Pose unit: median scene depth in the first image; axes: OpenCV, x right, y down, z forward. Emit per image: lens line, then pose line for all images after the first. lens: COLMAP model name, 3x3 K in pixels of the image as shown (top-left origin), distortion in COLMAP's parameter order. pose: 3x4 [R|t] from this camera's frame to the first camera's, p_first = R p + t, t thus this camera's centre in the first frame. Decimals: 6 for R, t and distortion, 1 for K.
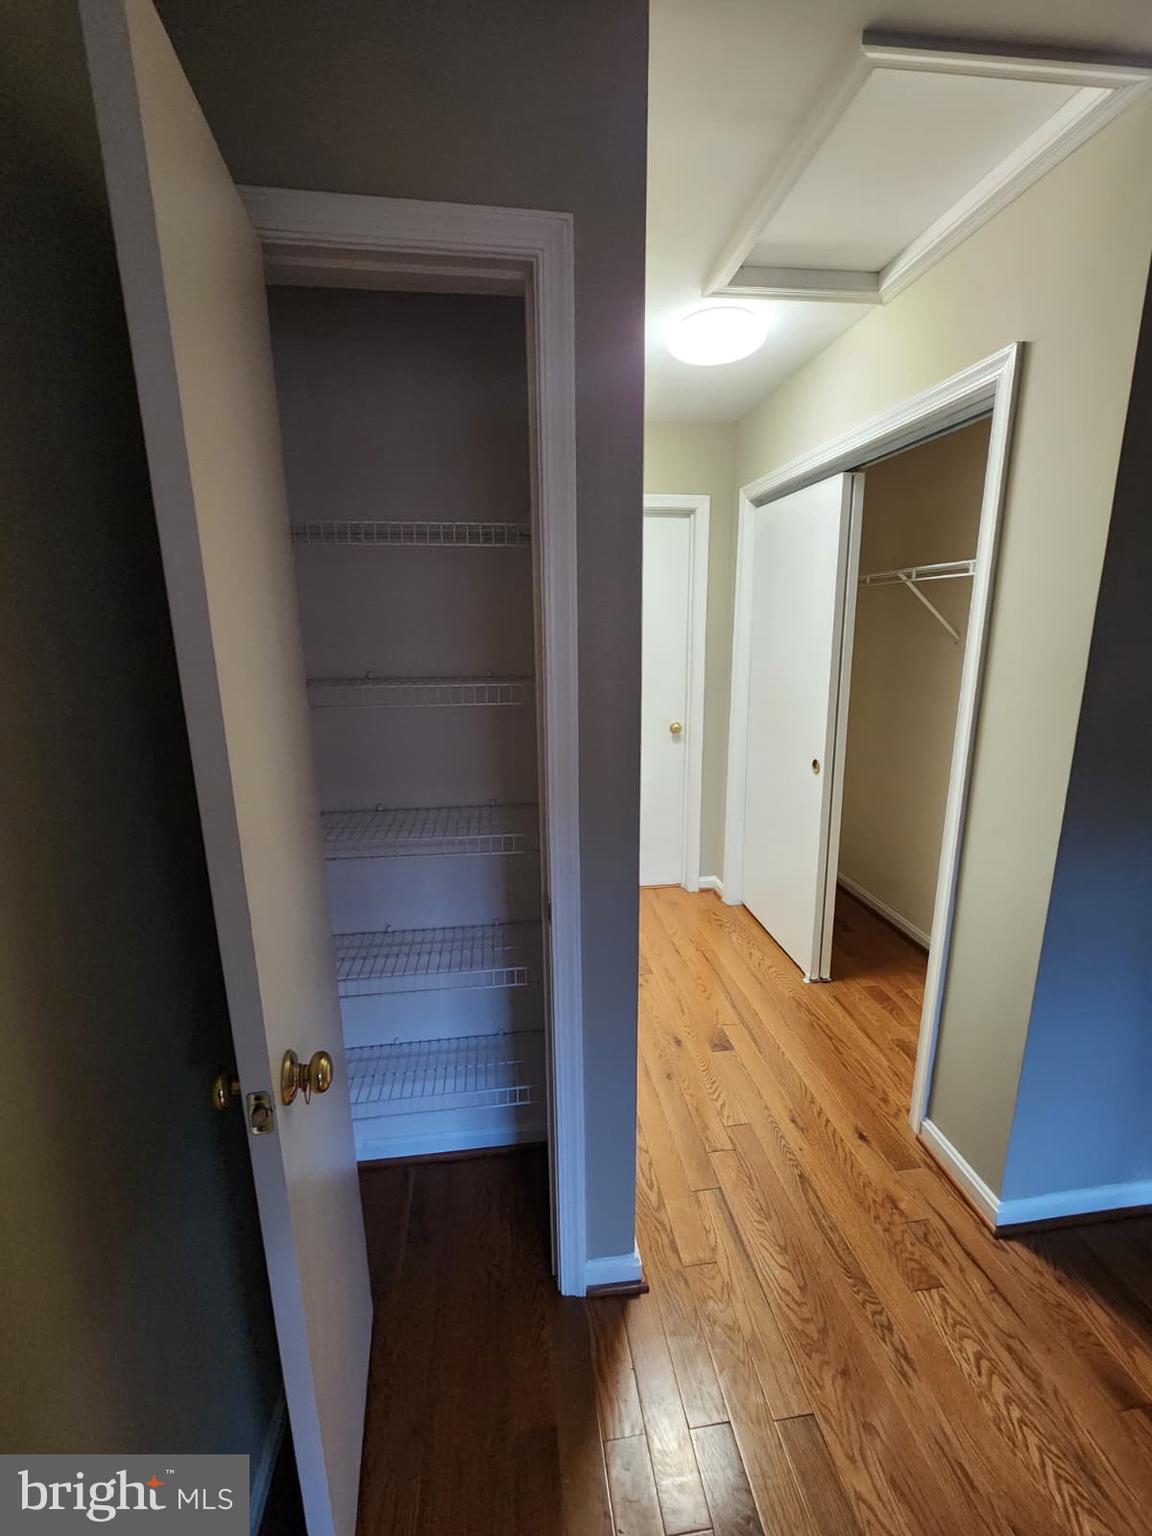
lens RADIAL K [[629.8, 0, 580.9], [0, 629.8, 764.2], [0, 0, 1]] dist [0.001557, -0.000128]
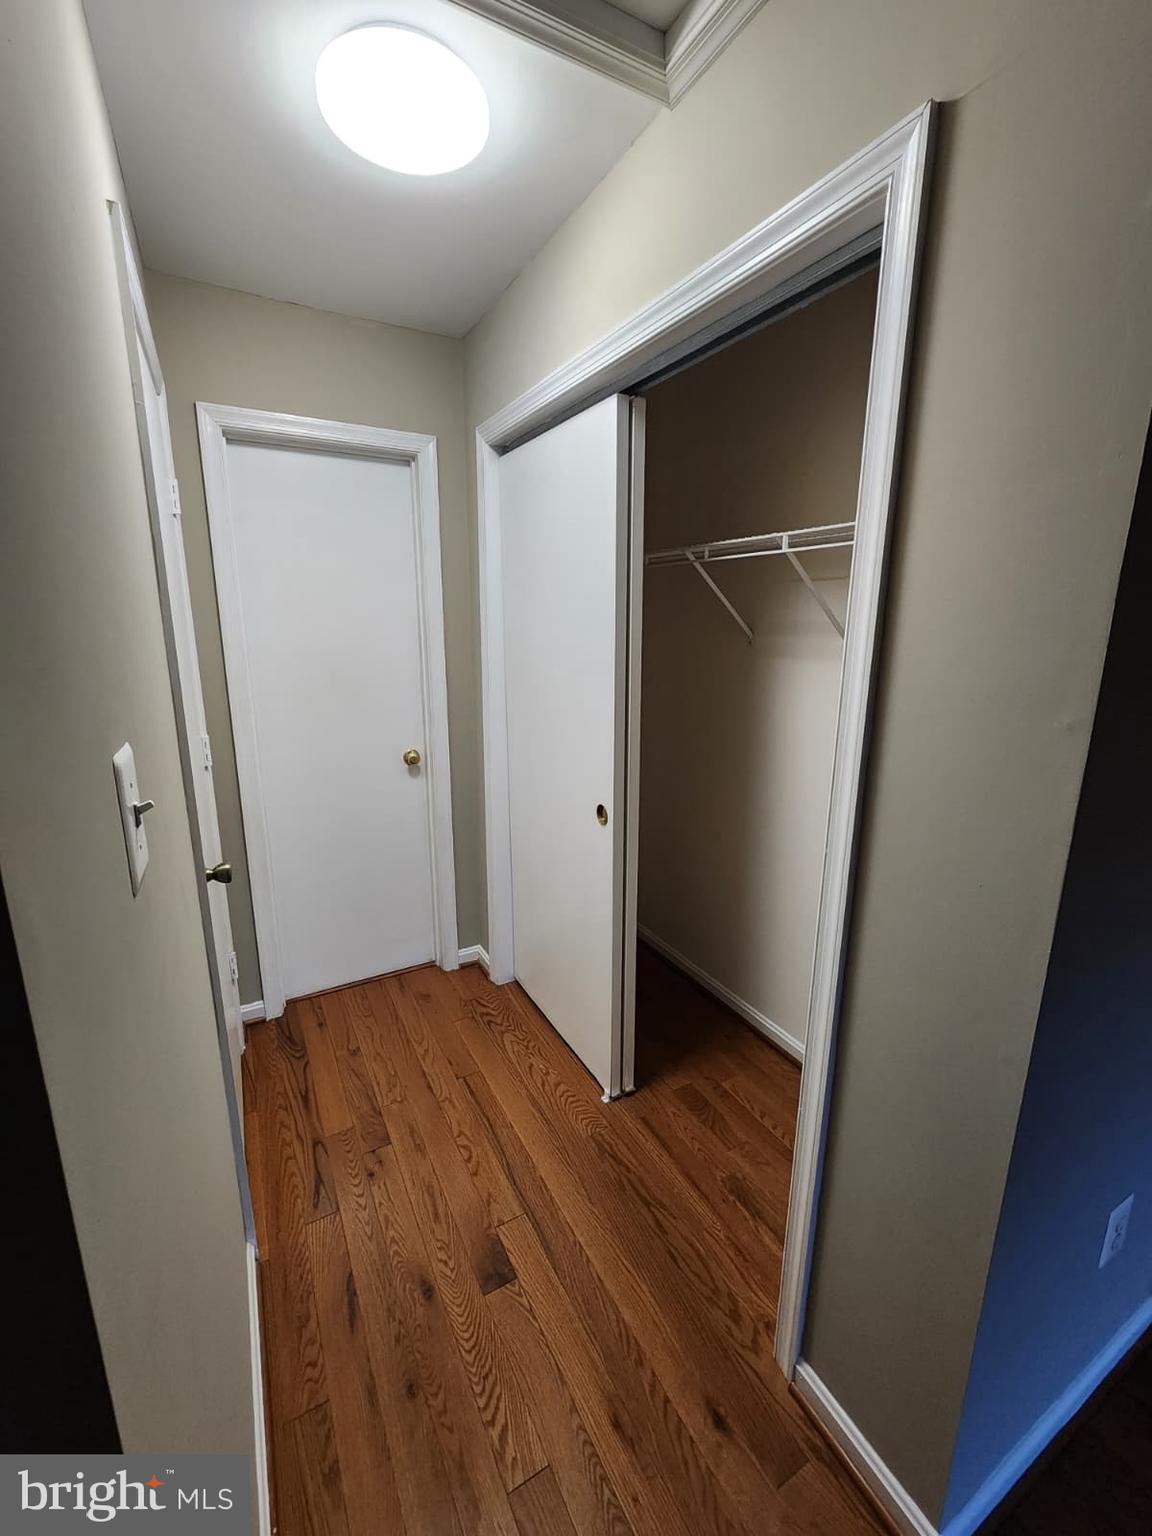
lens RADIAL K [[629.8, 0, 575.0], [0, 629.8, 760.2], [0, 0, 1]] dist [0.001557, -0.000128]
pose [[0.935301, -0.063124, 0.348176, 0.098648], [0.062597, 0.997957, 0.012775, -0.070216], [-0.348271, 0.009846, 0.937342, 0.338453]]
